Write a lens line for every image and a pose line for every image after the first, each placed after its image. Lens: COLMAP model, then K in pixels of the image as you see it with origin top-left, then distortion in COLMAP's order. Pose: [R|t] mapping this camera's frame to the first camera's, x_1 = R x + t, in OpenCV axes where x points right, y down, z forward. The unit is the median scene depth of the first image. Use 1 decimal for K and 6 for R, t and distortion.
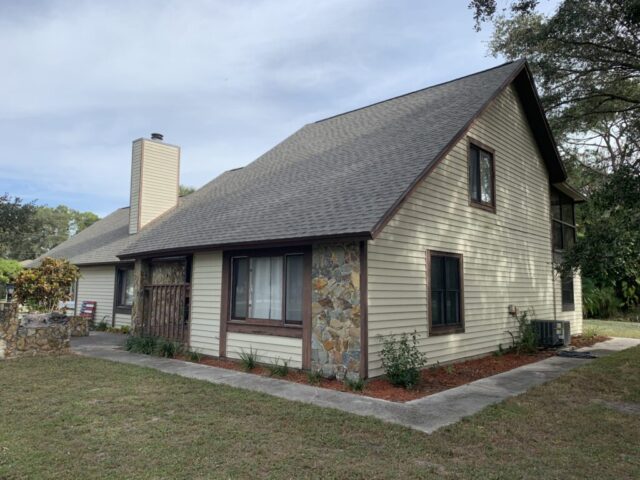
lens RADIAL K [[480.7, 0, 319.5], [0, 480.7, 240.3], [0, 0, 1]] dist [0.123087, -0.283131]
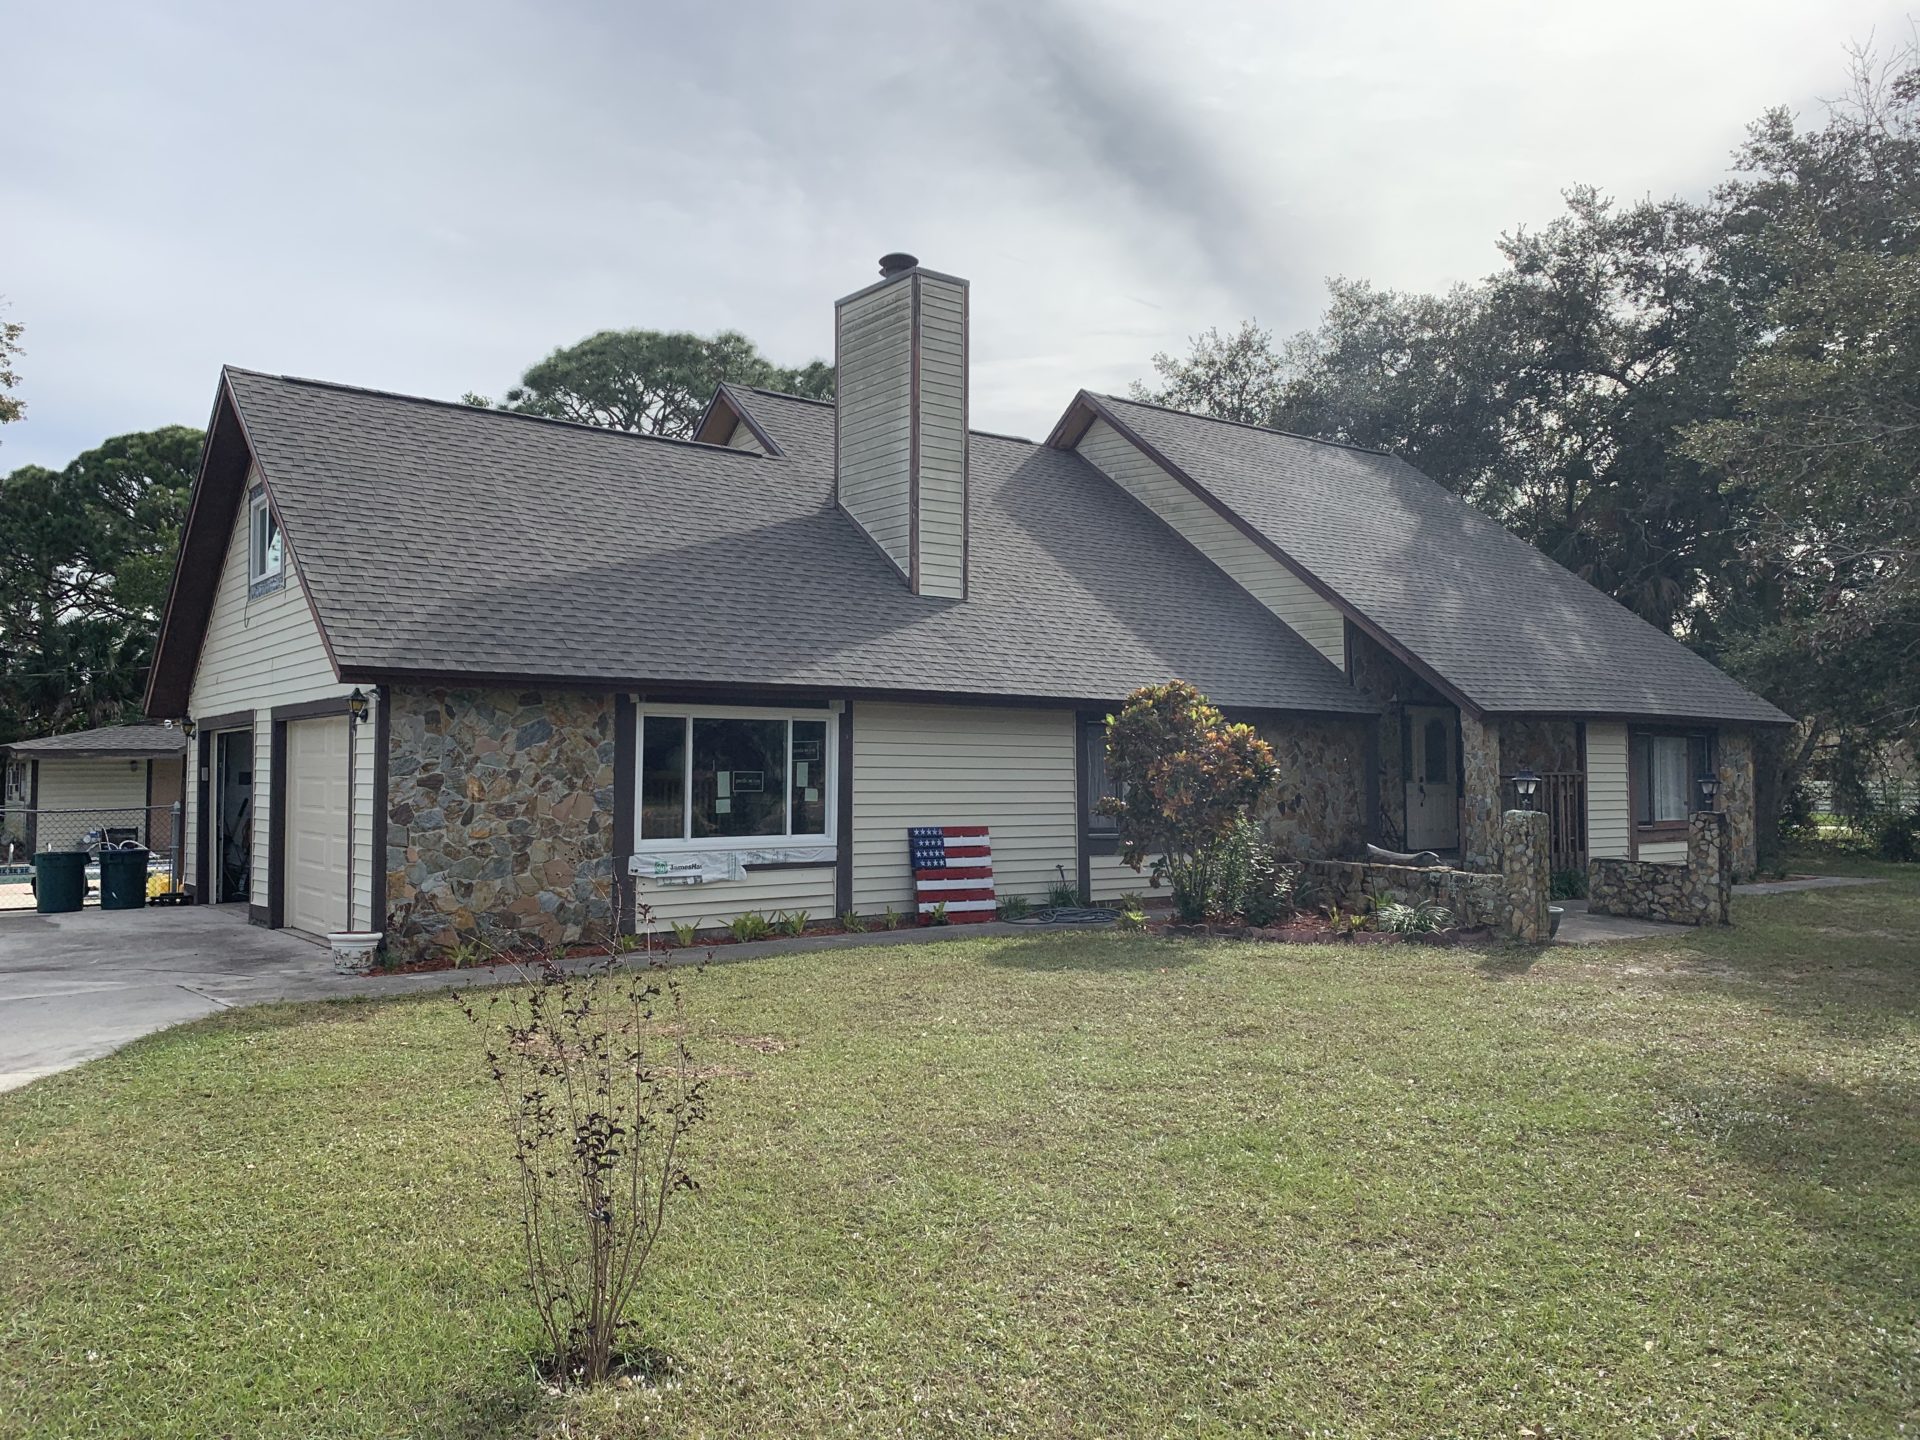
lens RADIAL K [[1456.3, 0, 944.5], [0, 1456.3, 710.7], [0, 0, 1]] dist [0.064715, -0.165801]
pose [[0.198479, 0.034500, 0.979498, -2.358718], [-0.101393, 0.994741, -0.014491, 0.128731], [-0.974846, -0.096438, 0.200934, 1.524798]]
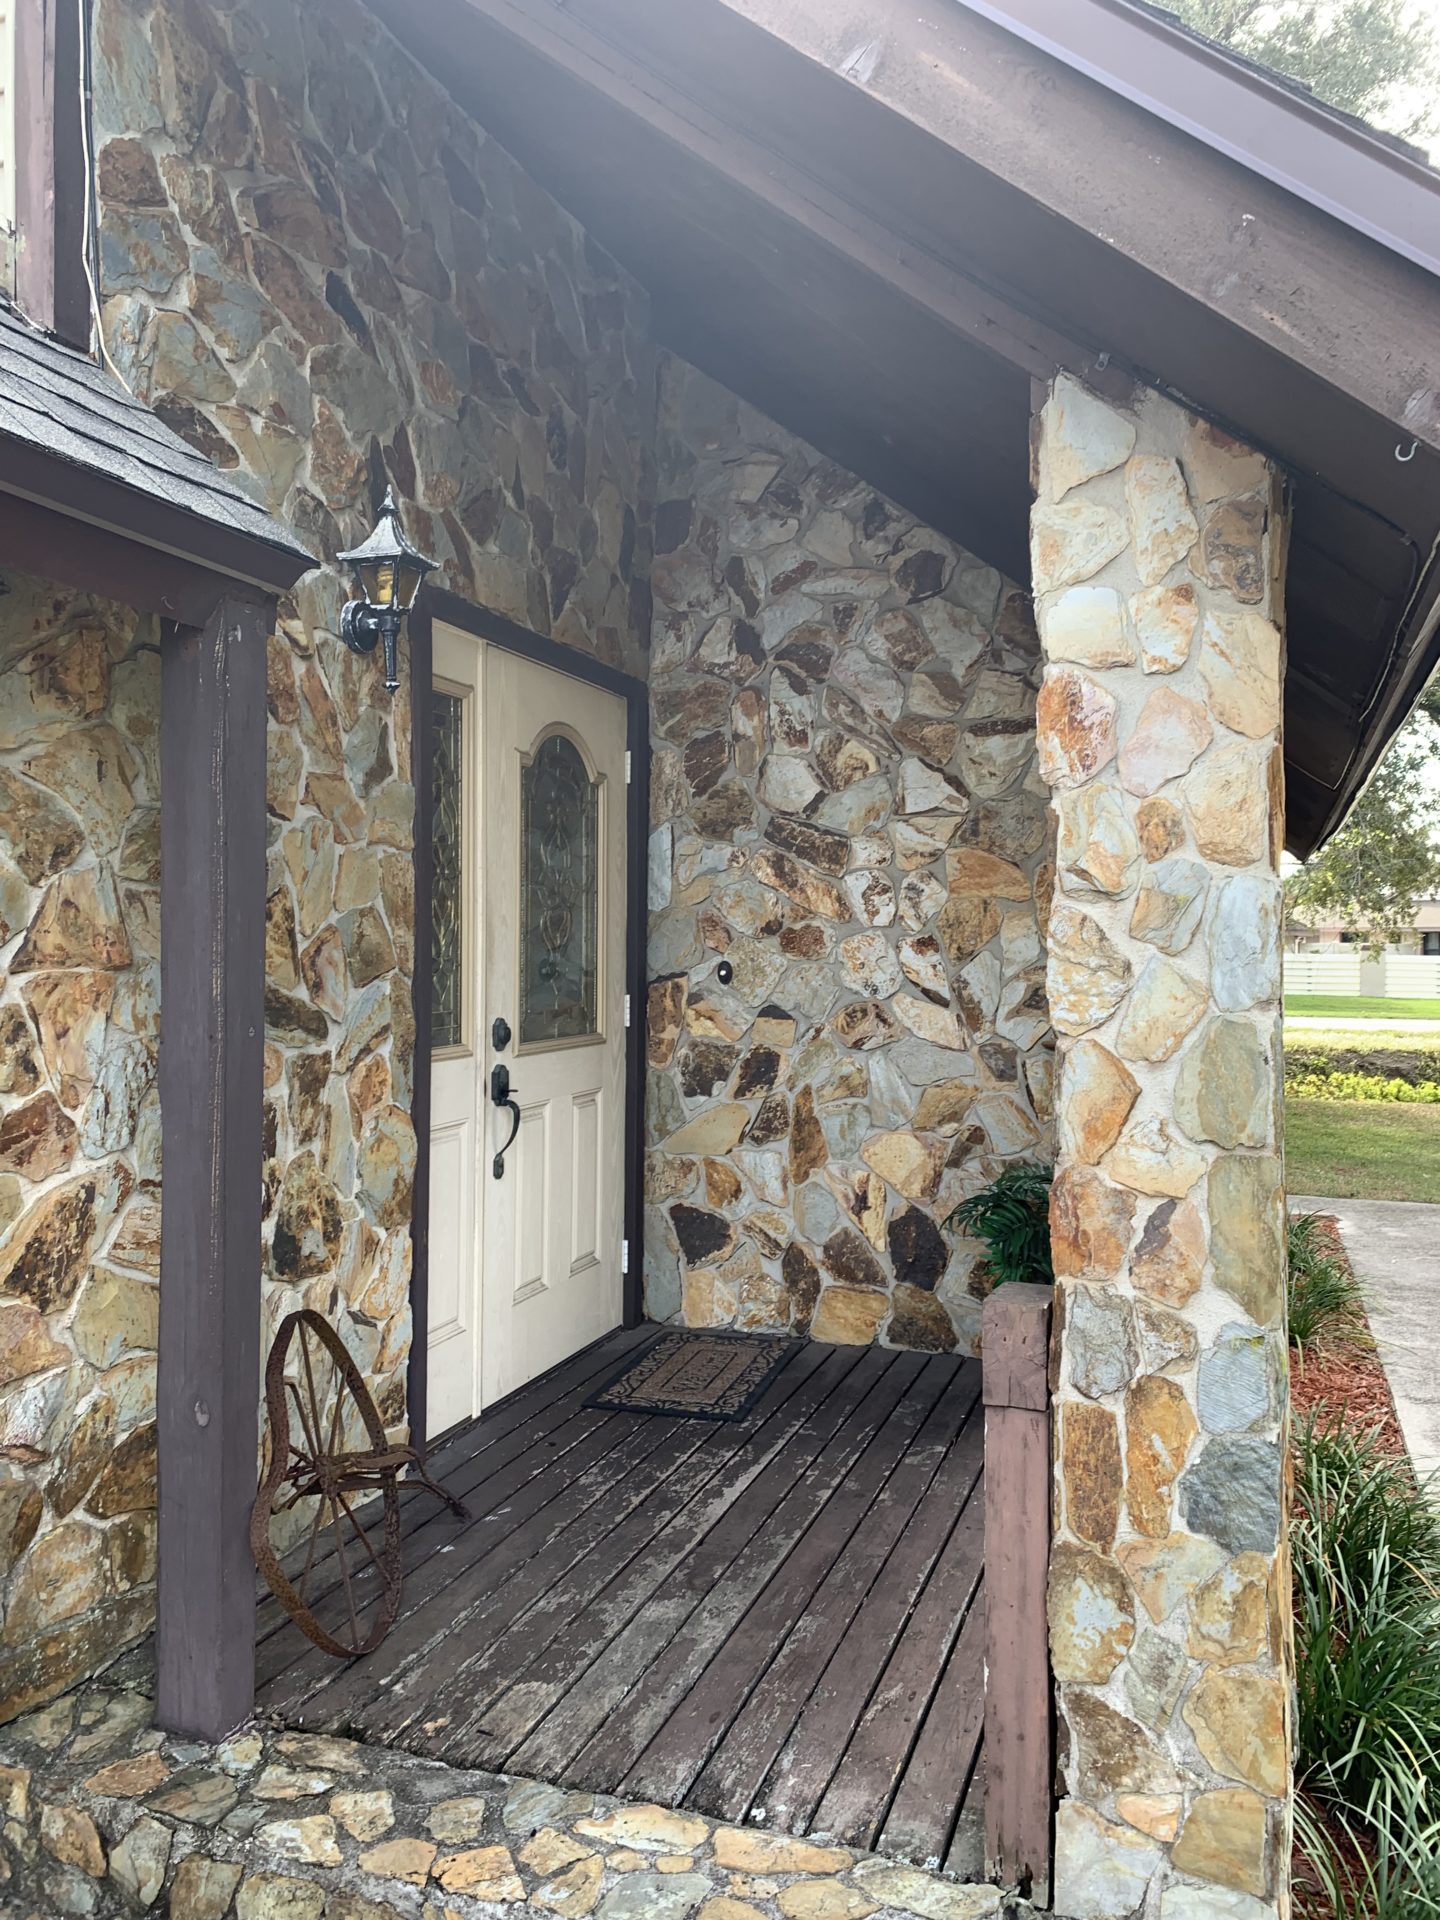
lens RADIAL K [[1460.4, 0, 738.6], [0, 1460.4, 927.5], [0, 0, 1]] dist [0.003824, -0.009776]
pose [[-0.374799, -0.008001, 0.927072, -0.620135], [-0.109574, 0.993336, -0.035726, 0.106081], [-0.920608, -0.114973, -0.373178, 1.367914]]
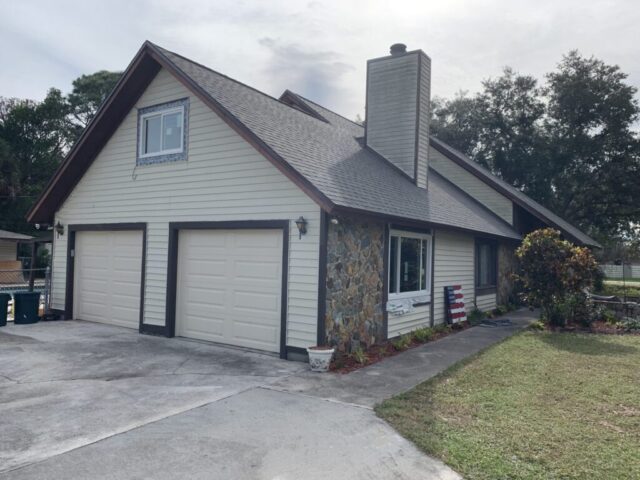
lens RADIAL K [[485.4, 0, 314.8], [0, 485.4, 236.9], [0, 0, 1]] dist [0.064715, -0.165801]
pose [[-0.112591, 0.026057, 0.993300, -2.025559], [-0.133487, 0.990198, -0.041107, 0.202647], [-0.984634, -0.137220, -0.108009, 2.301104]]
